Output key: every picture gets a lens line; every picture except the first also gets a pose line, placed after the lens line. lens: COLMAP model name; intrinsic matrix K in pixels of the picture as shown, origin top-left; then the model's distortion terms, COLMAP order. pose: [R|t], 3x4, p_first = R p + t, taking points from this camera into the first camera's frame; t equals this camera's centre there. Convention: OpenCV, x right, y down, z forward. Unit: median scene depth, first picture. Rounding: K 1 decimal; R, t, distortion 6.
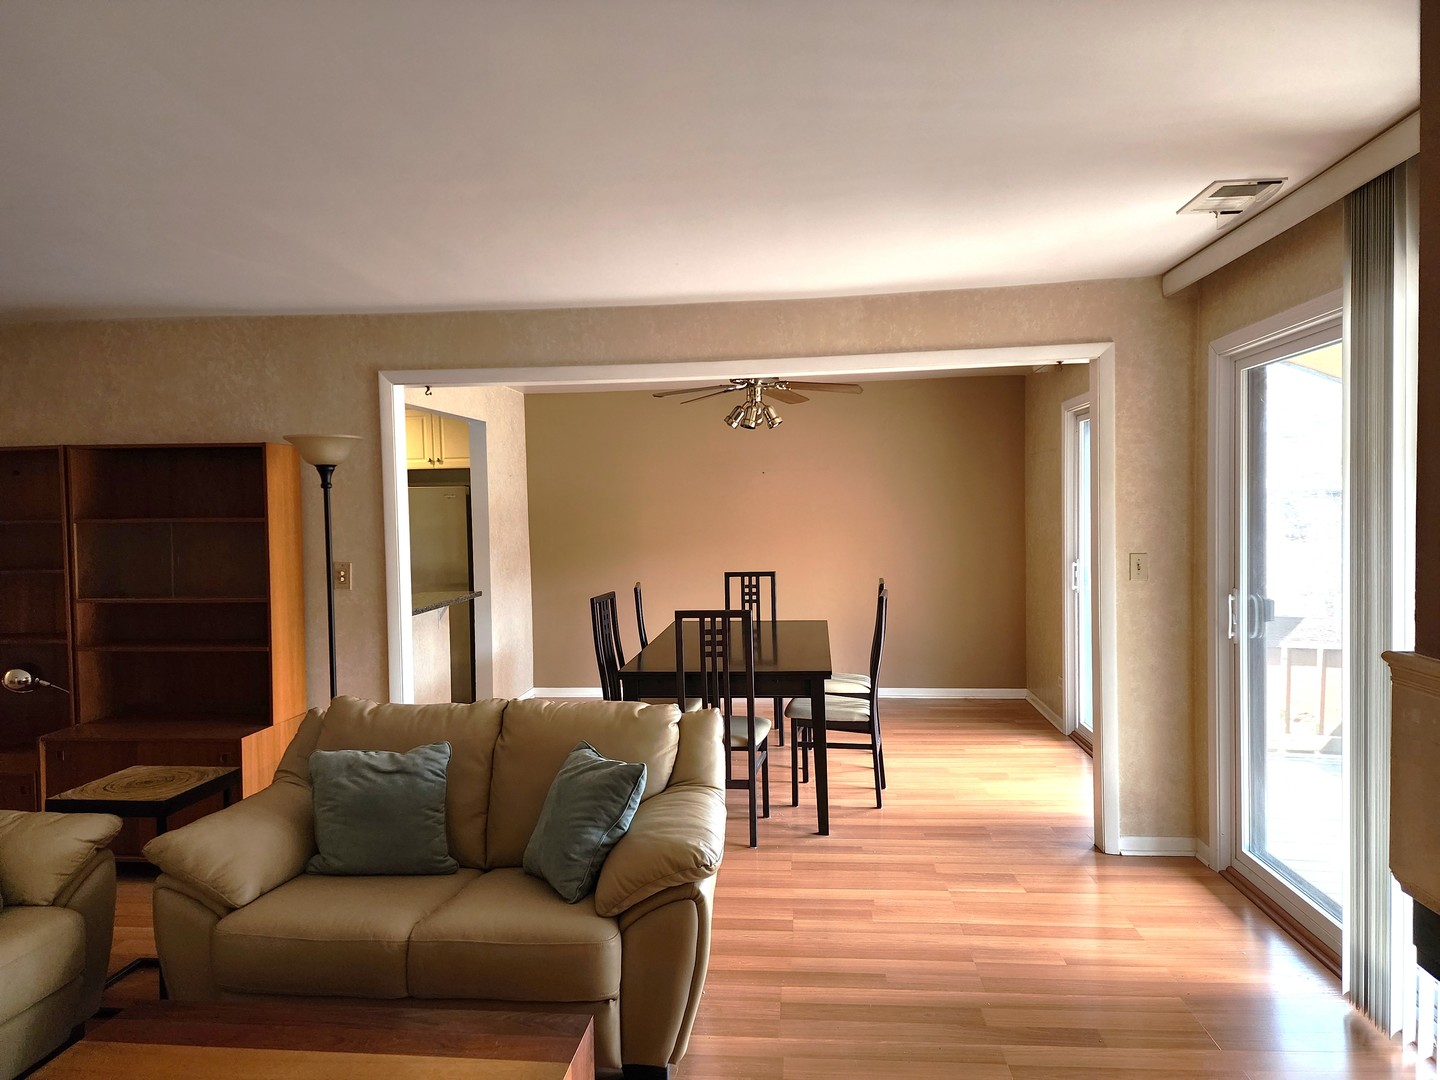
lens RADIAL K [[933.8, 0, 713.0], [0, 933.8, 542.5], [0, 0, 1]] dist [0.092336, -0.076089]
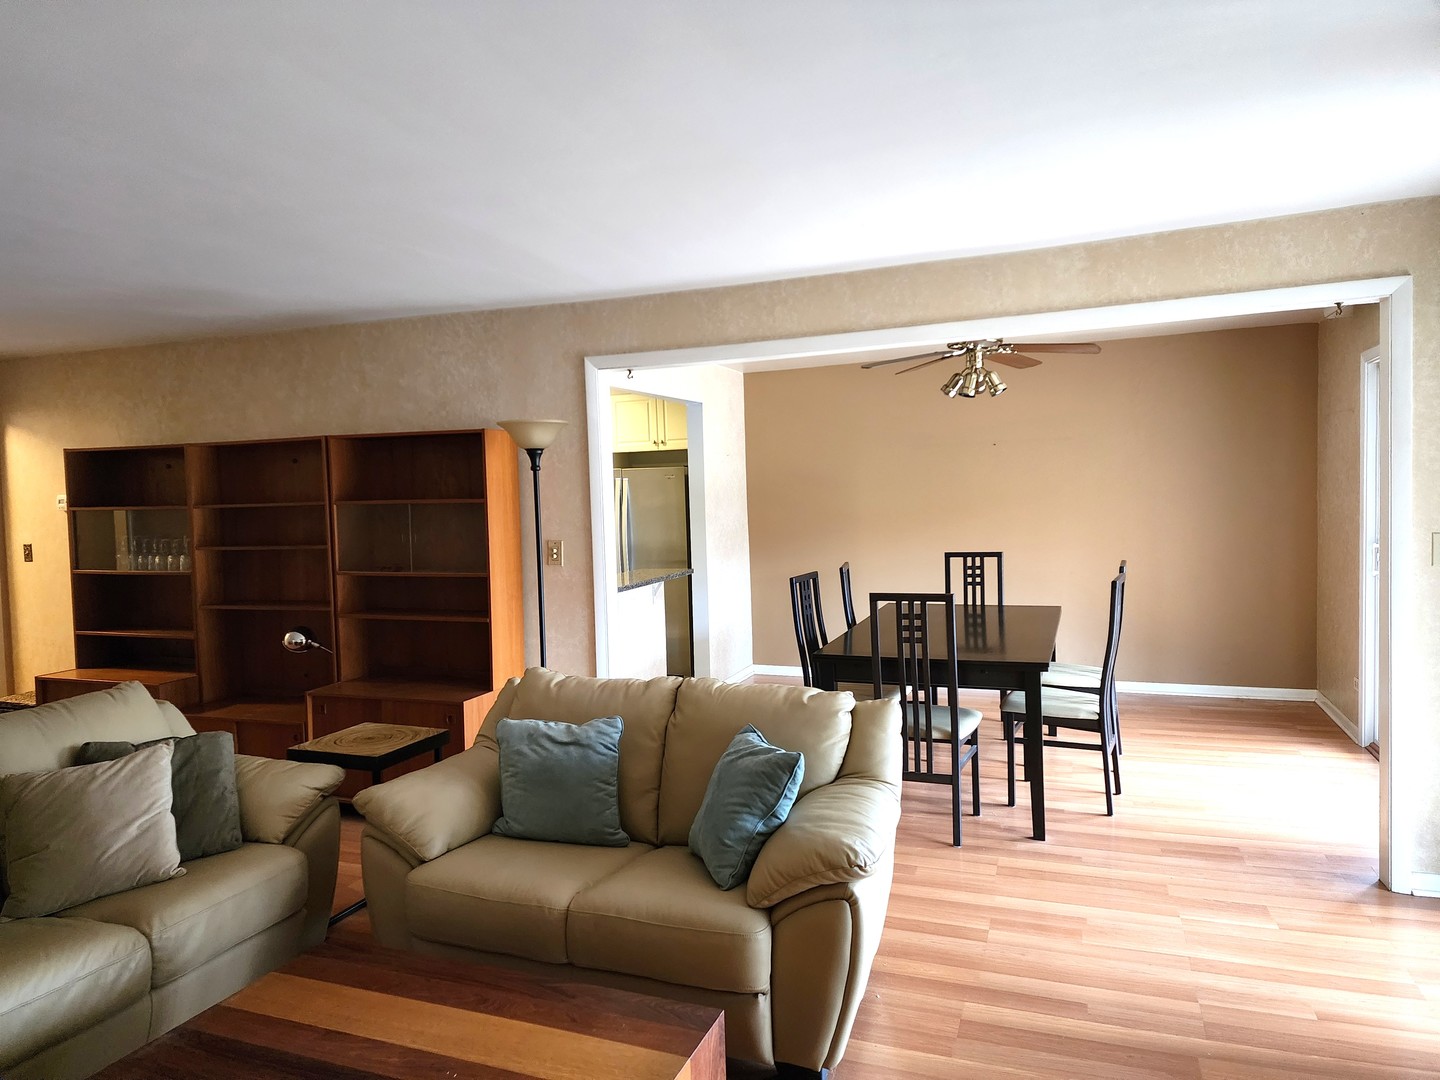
lens RADIAL K [[933.8, 0, 713.0], [0, 933.8, 542.5], [0, 0, 1]] dist [0.092336, -0.076089]
pose [[0.965404, 0.004764, -0.260717, 0.056465], [0.001218, 0.999740, 0.022780, -0.000305], [0.260757, -0.022310, 0.965147, 0.037741]]
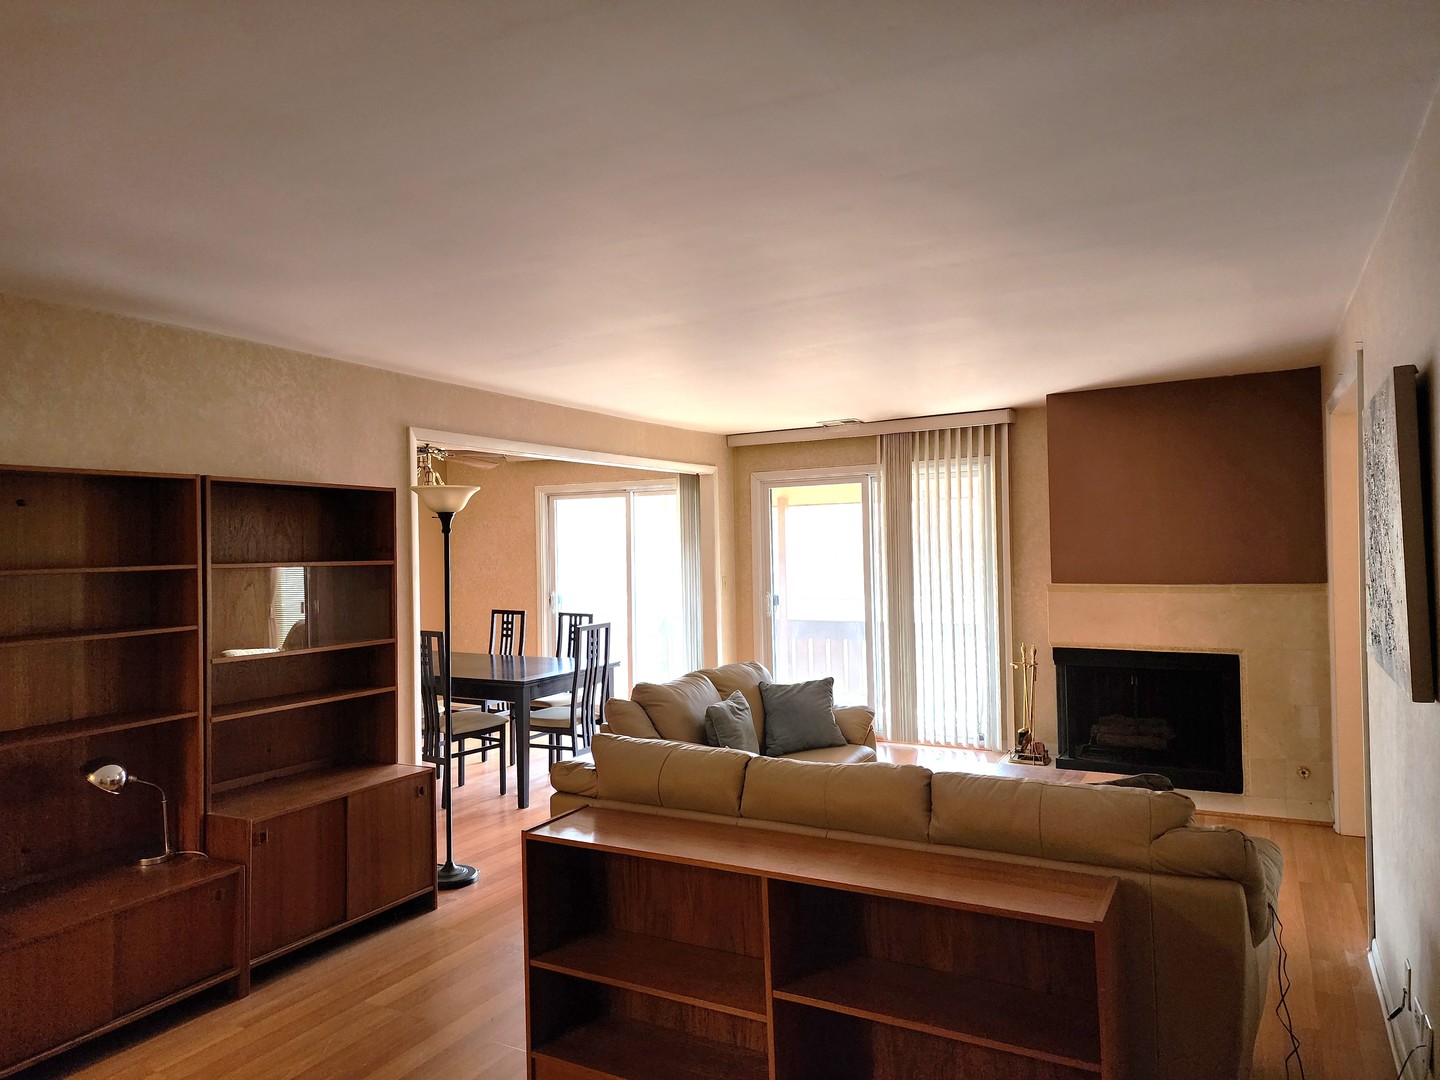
lens RADIAL K [[964.3, 0, 704.5], [0, 964.3, 538.8], [0, 0, 1]] dist [0.115389, -0.128189]
pose [[0.404972, 0.020651, 0.914096, -1.295391], [0.042131, 0.998262, -0.041217, 0.006810], [-0.913358, 0.055203, 0.403397, 0.262096]]
